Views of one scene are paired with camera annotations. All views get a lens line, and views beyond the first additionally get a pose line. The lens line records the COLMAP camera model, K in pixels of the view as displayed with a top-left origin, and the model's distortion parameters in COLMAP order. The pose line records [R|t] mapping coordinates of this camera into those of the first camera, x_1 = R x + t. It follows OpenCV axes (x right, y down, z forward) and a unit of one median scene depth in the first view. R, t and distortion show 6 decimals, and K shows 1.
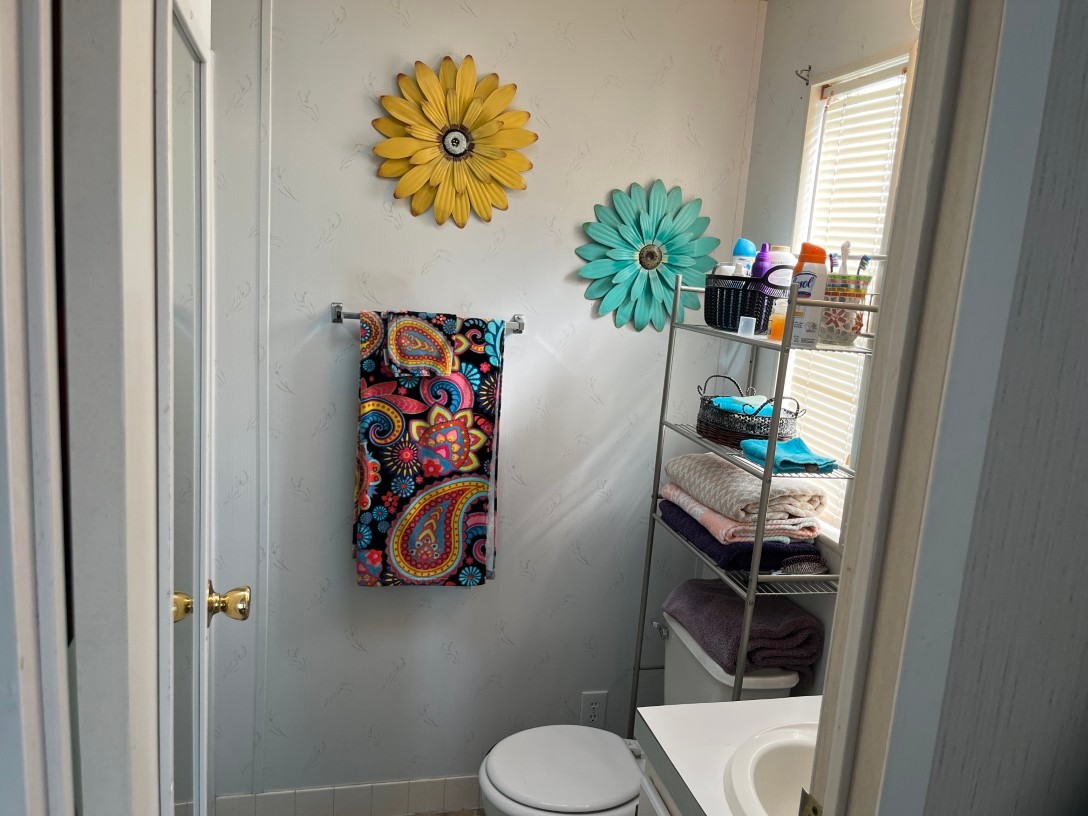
lens RADIAL K [[827.2, 0, 542.6], [0, 827.2, 409.0], [0, 0, 1]] dist [0.056729, -0.083260]
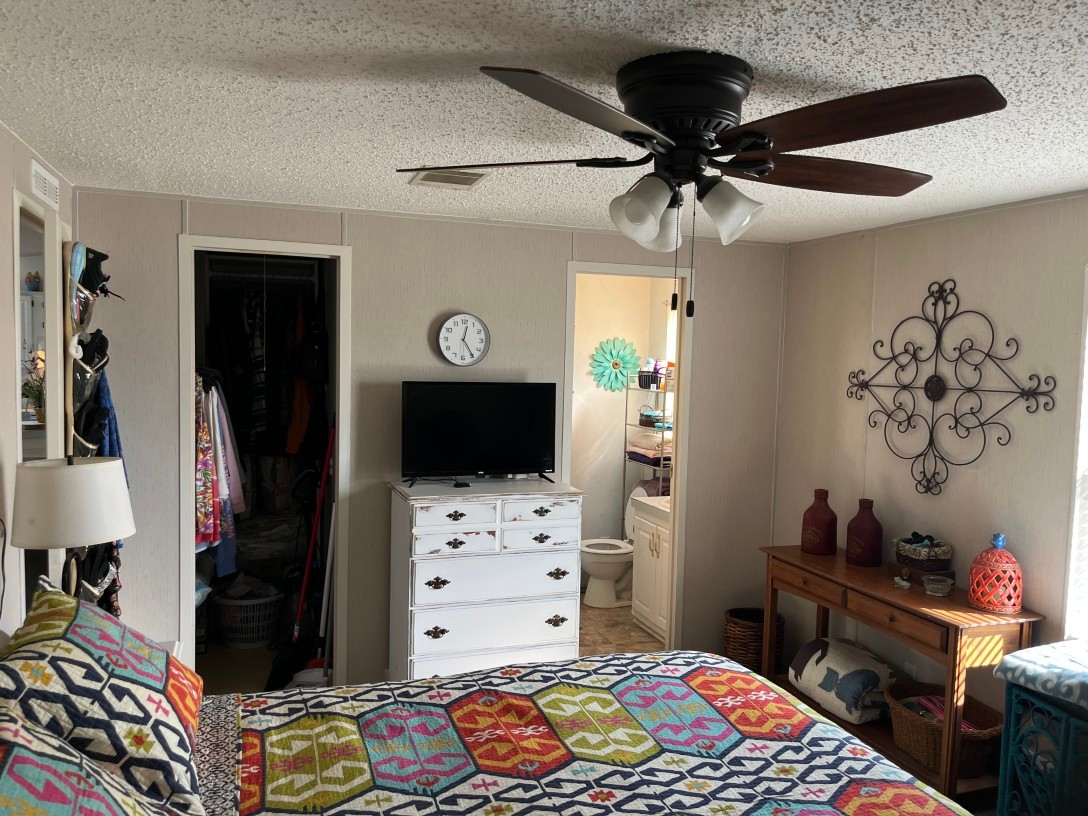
lens RADIAL K [[827.2, 0, 545.0], [0, 827.2, 410.7], [0, 0, 1]] dist [0.056729, -0.083260]
pose [[0.991598, -0.055924, 0.116642, -0.474229], [0.067268, 0.993135, -0.095693, 0.233580], [-0.110490, 0.102735, 0.988553, -1.825541]]
